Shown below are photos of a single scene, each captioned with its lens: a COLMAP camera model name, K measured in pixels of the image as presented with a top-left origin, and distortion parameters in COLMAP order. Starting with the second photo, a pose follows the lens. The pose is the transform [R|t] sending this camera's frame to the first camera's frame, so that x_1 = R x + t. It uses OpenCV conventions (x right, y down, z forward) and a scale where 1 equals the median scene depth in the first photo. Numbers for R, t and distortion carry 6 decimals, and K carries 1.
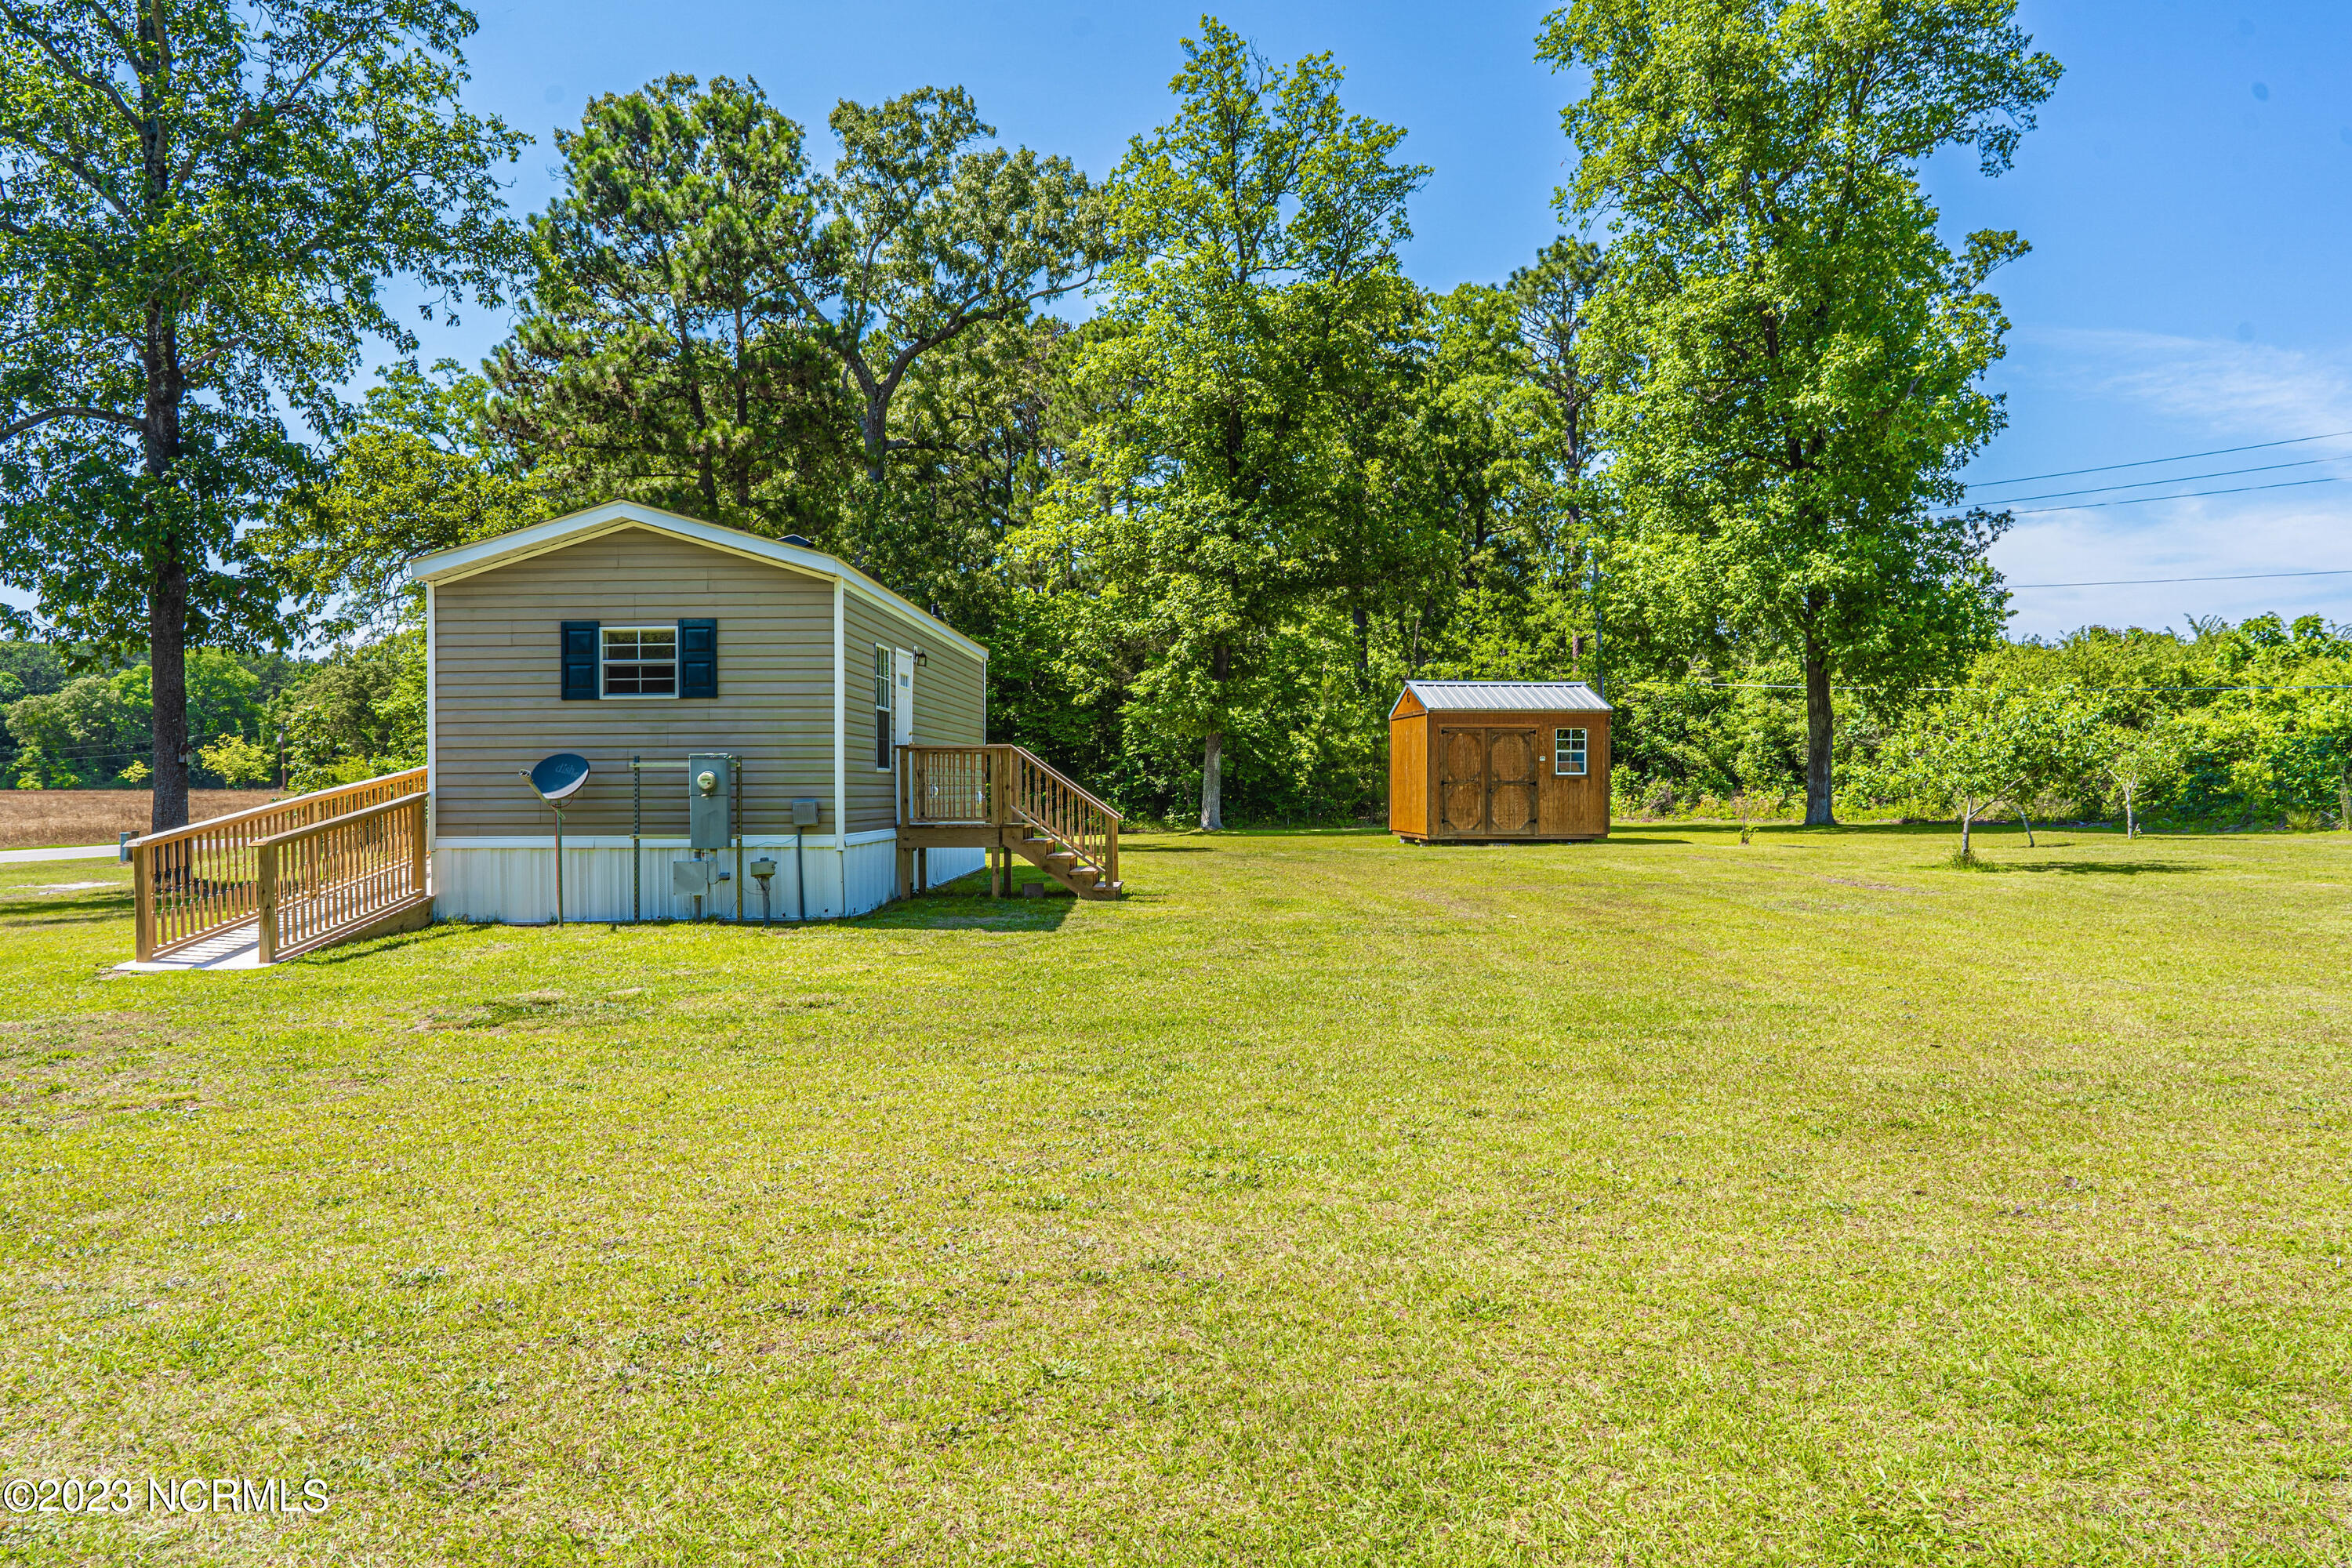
lens RADIAL K [[1602.3, 0, 1160.2], [0, 1602.3, 790.5], [0, 0, 1]] dist [-0.000555, -0.005171]
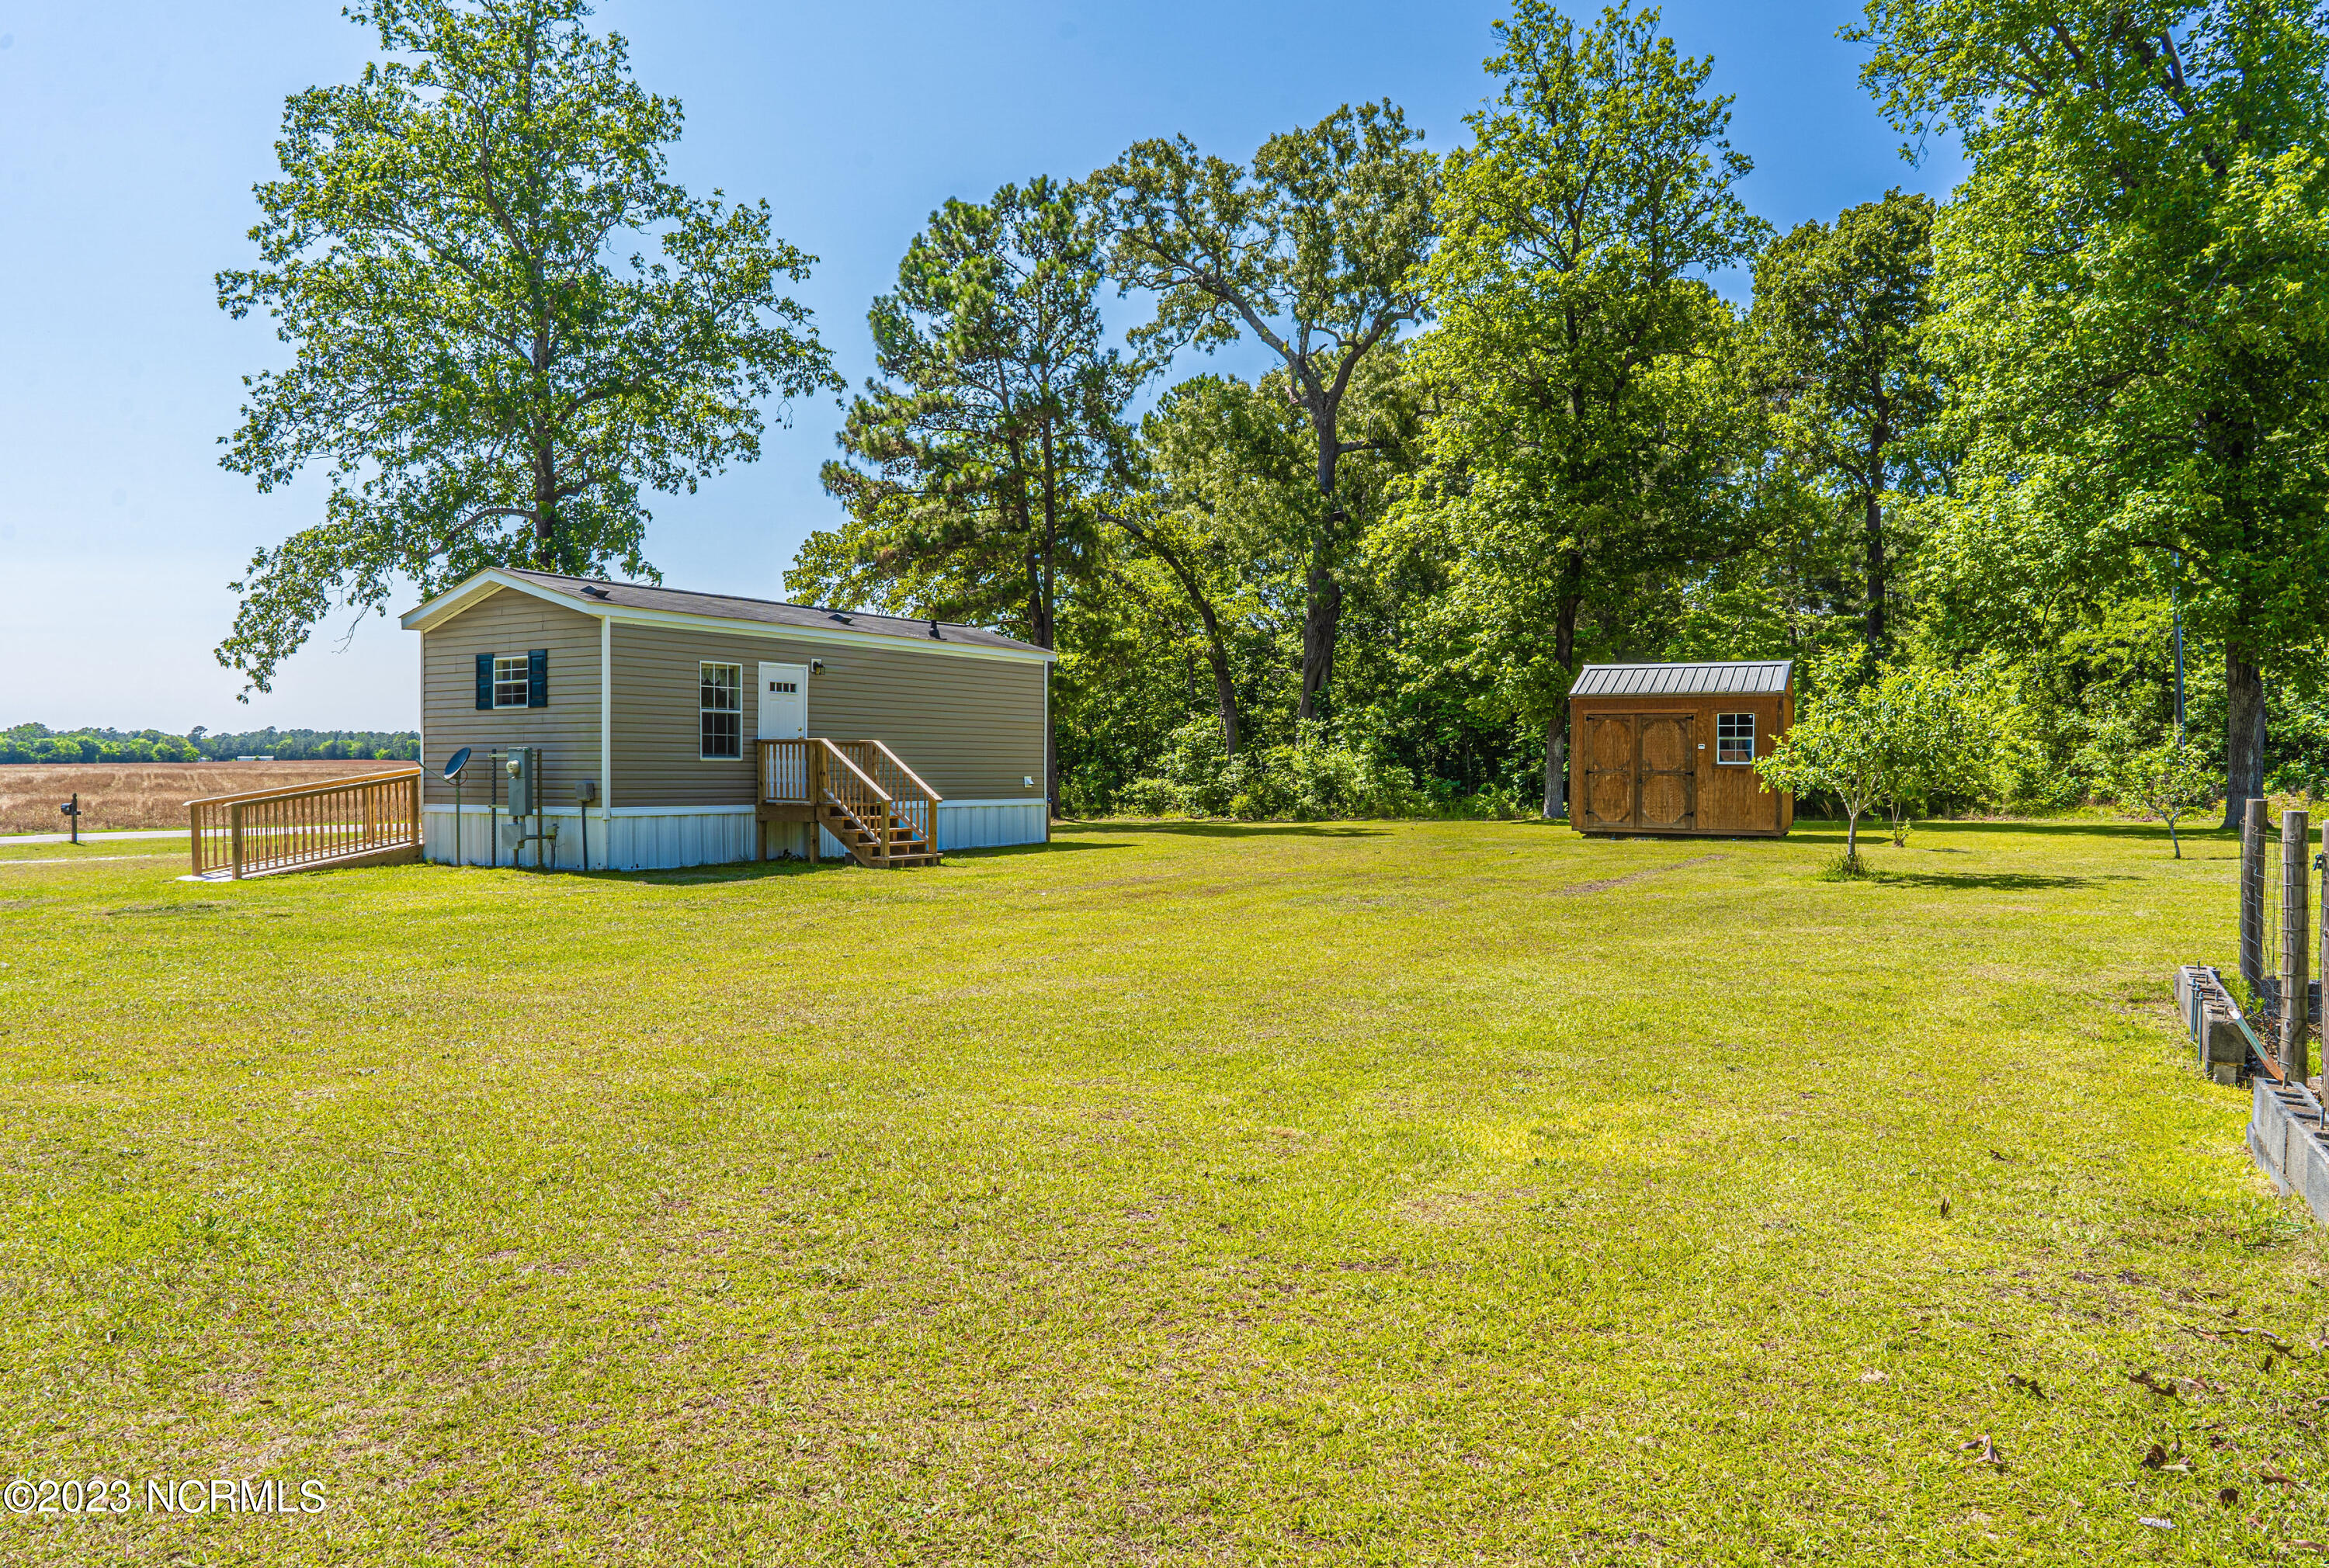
lens RADIAL K [[1620.1, 0, 1164.4], [0, 1620.1, 781.5], [0, 0, 1]] dist [0.000928, 0.000474]
pose [[0.846490, 0.008915, -0.532330, 0.915137], [-0.007185, 0.999960, 0.005322, -0.004761], [0.532356, -0.000680, 0.846520, 0.103156]]
